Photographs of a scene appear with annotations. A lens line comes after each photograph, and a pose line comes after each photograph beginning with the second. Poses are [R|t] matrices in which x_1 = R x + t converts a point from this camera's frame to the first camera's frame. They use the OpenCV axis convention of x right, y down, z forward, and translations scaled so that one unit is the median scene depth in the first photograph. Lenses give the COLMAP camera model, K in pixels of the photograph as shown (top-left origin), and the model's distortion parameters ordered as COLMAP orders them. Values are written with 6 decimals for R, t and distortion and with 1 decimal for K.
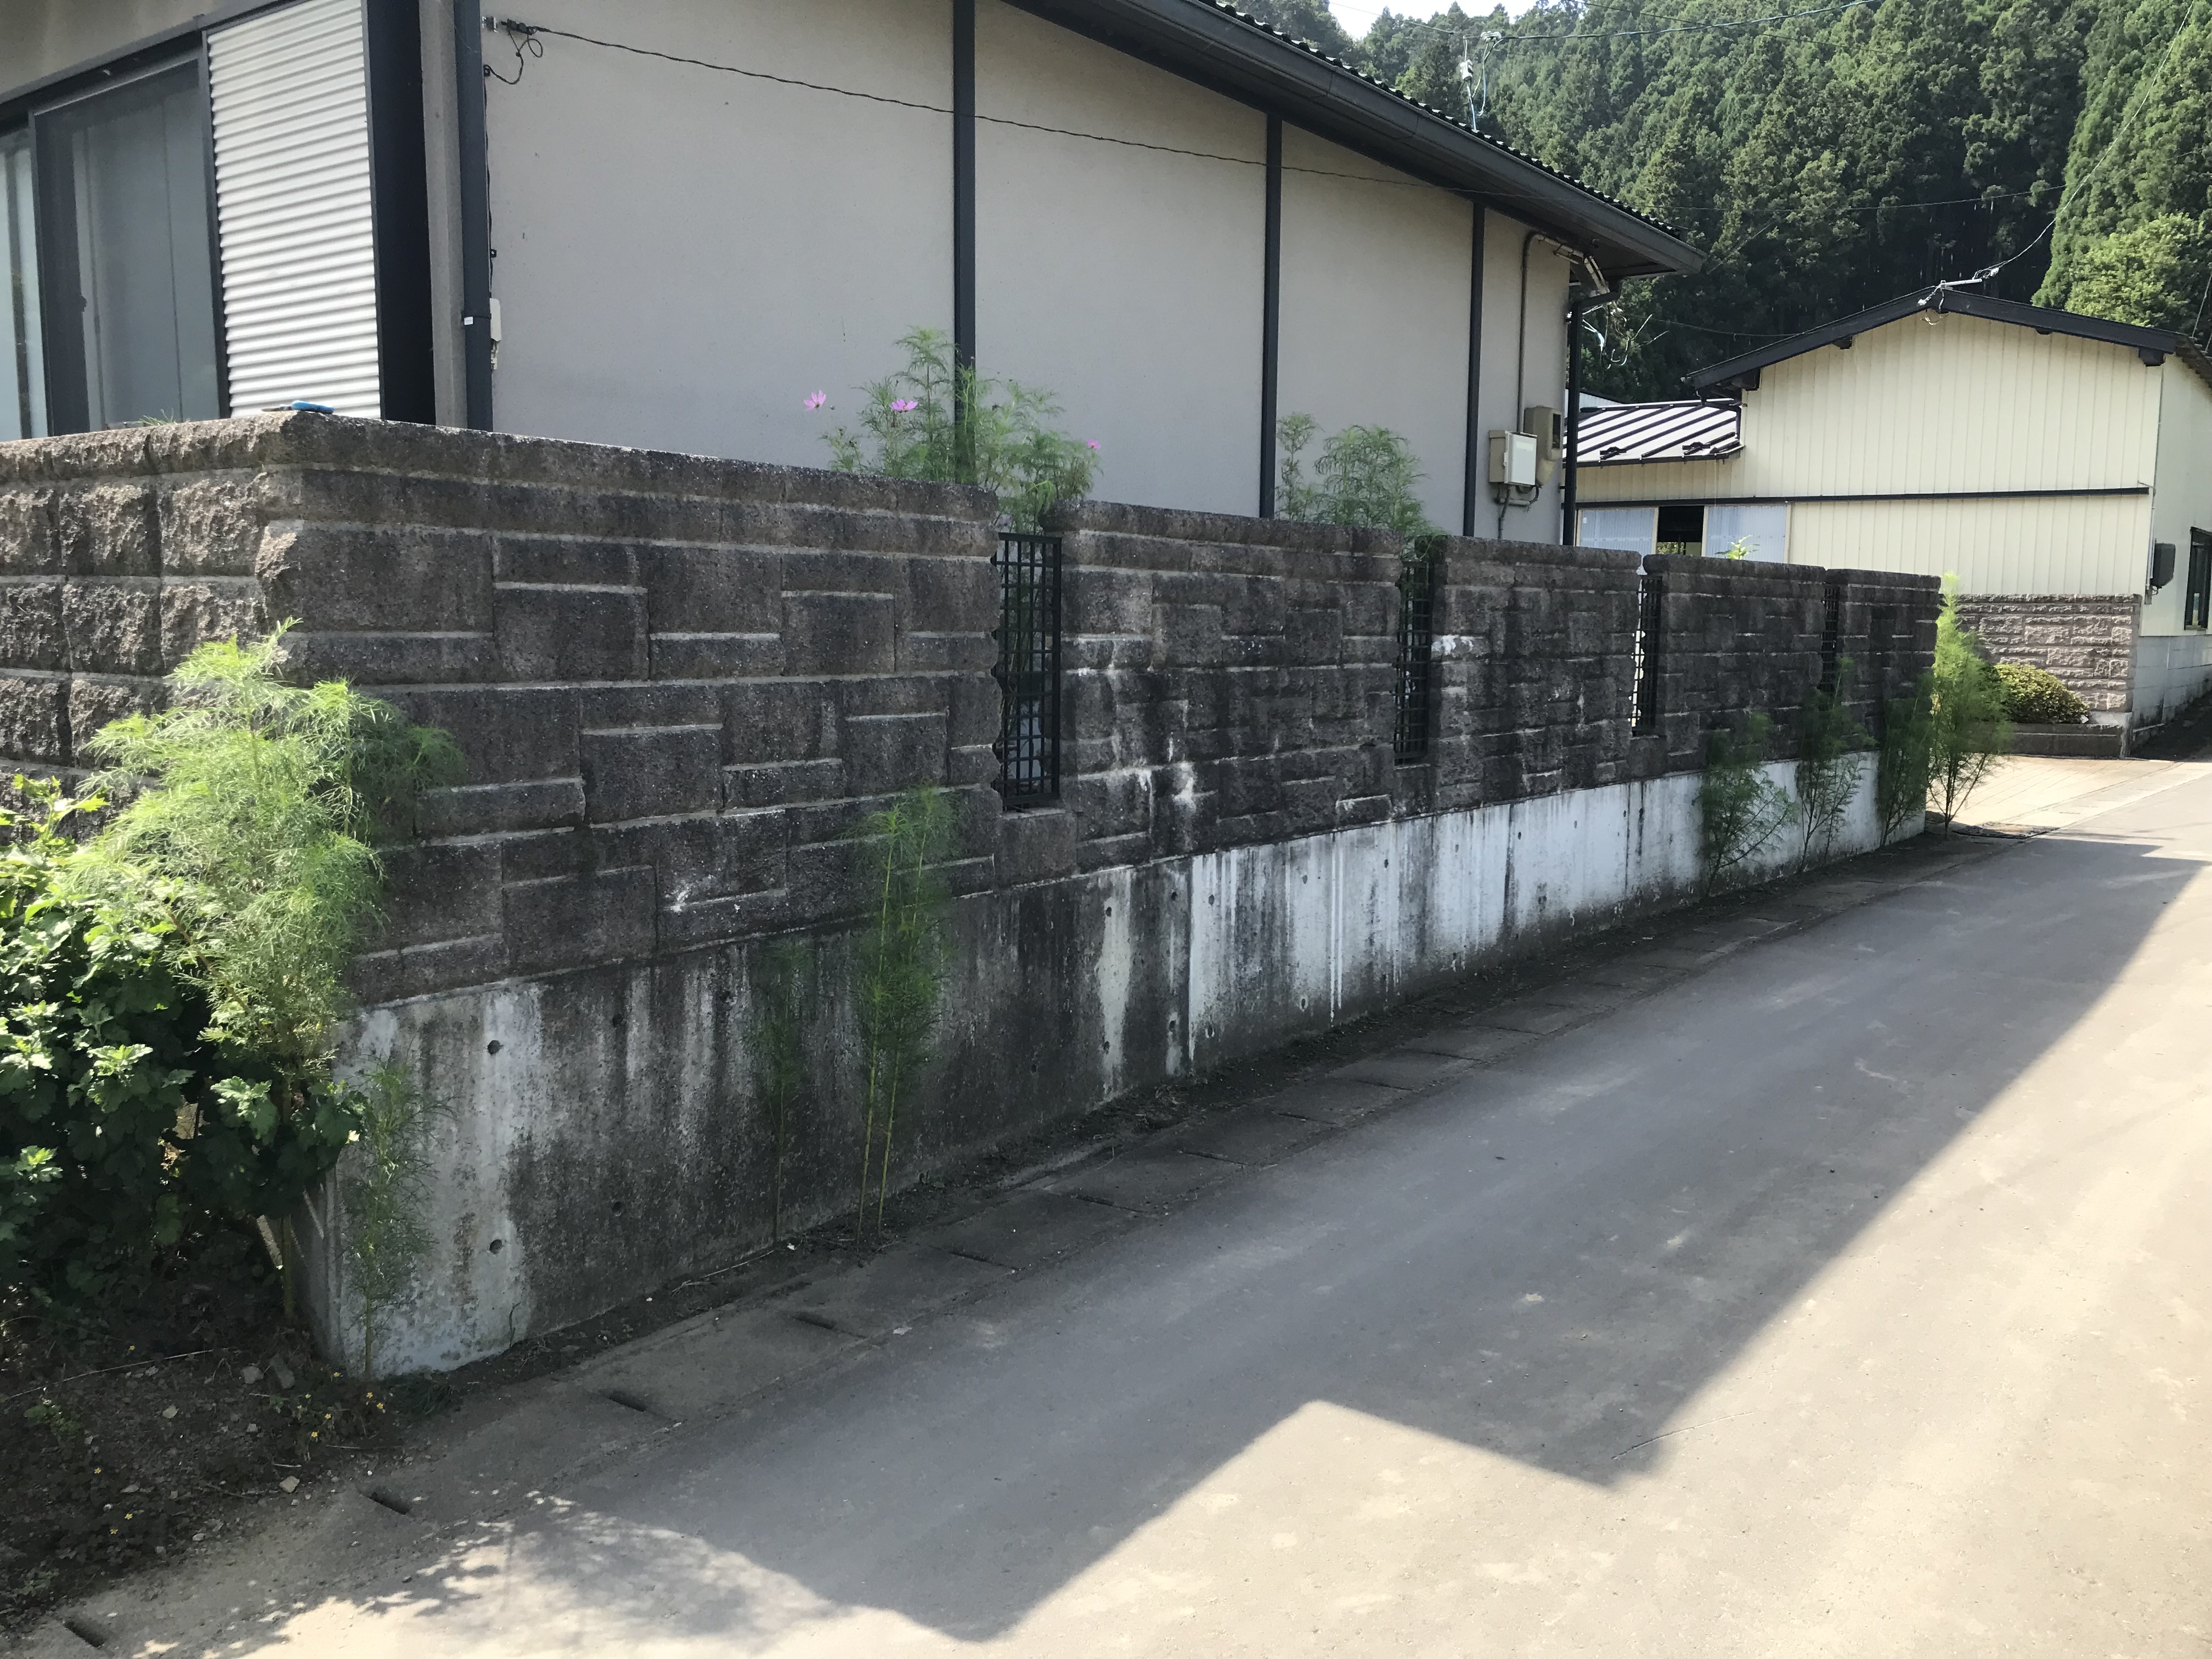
lens RADIAL K [[1822.9, 0, 1056.5], [0, 1822.9, 853.0], [0, 0, 1]] dist [0.053847, -0.065319]
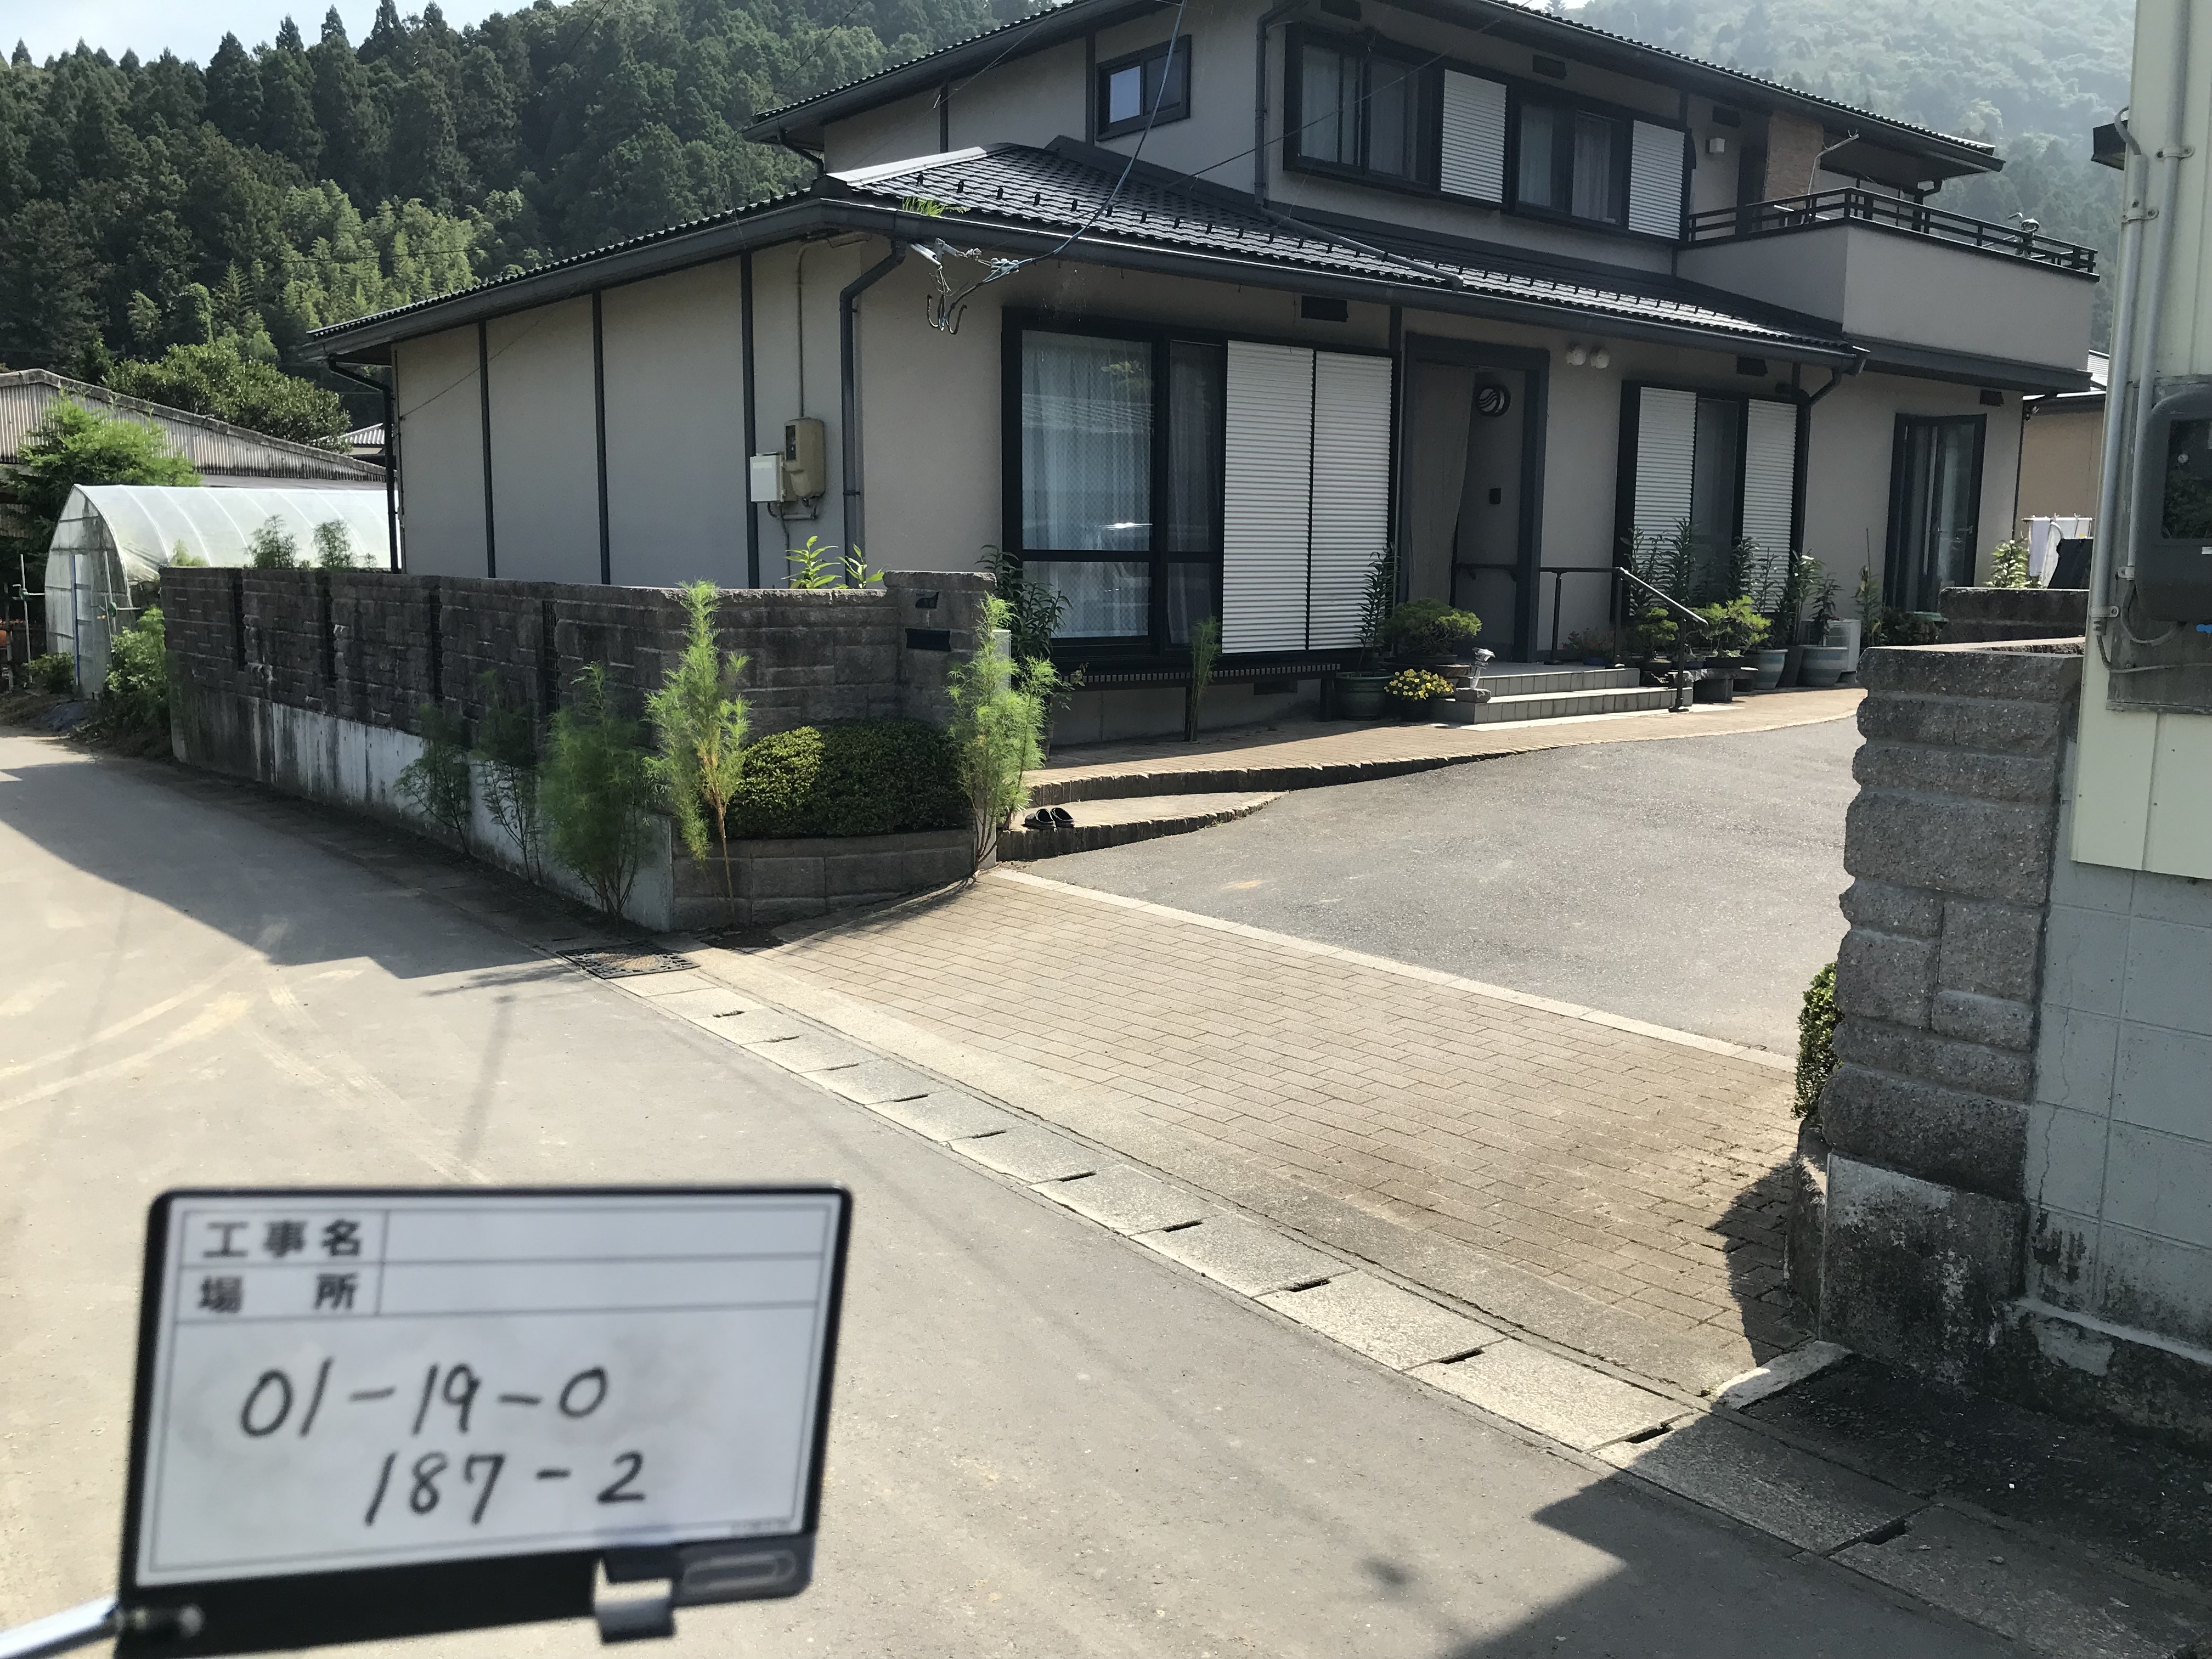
lens RADIAL K [[1822.9, 0, 1096.6], [0, 1822.9, 817.9], [0, 0, 1]] dist [0.053847, -0.065319]
pose [[-0.233802, 0.125728, -0.964121, 0.813225], [-0.130750, 0.978531, 0.159315, -0.141306], [0.963453, 0.163306, -0.212343, 0.942187]]
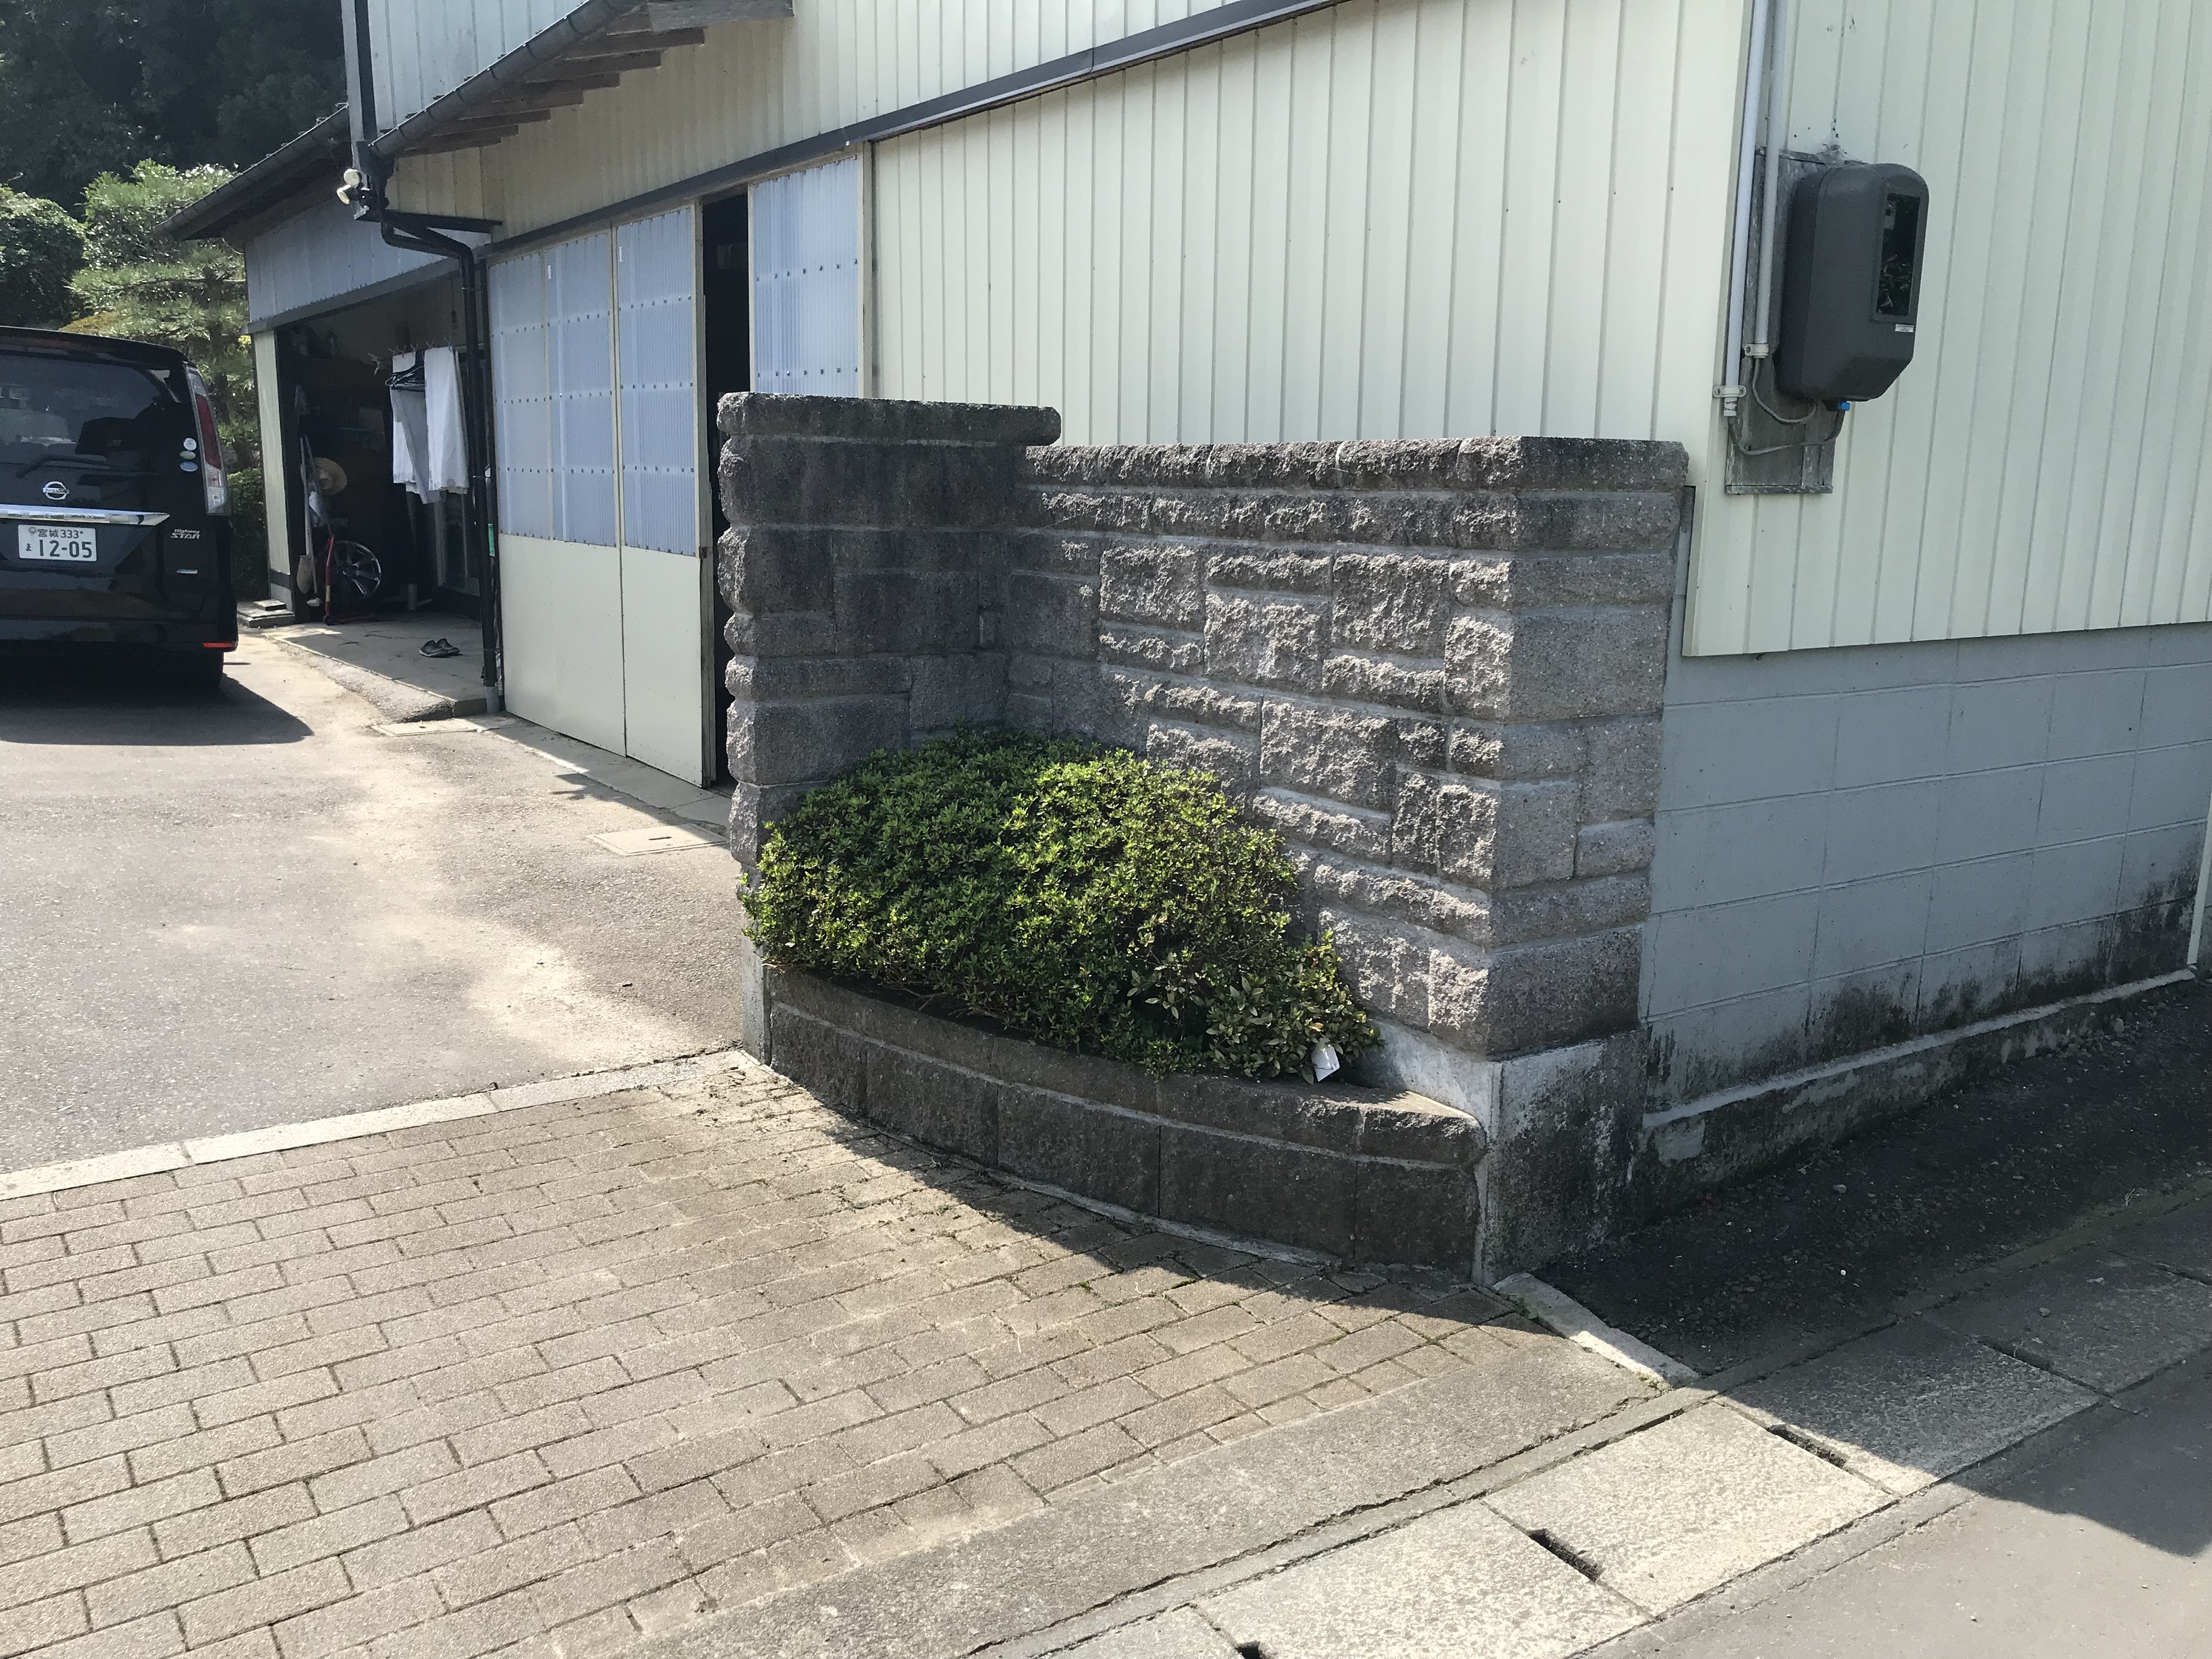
lens RADIAL K [[1822.9, 0, 1089.8], [0, 1822.9, 826.6], [0, 0, 1]] dist [0.053847, -0.065319]
pose [[0.949934, 0.057609, -0.307095, 0.590666], [-0.040030, 0.997195, 0.063243, -0.109829], [0.309877, -0.047784, 0.949575, 0.796662]]
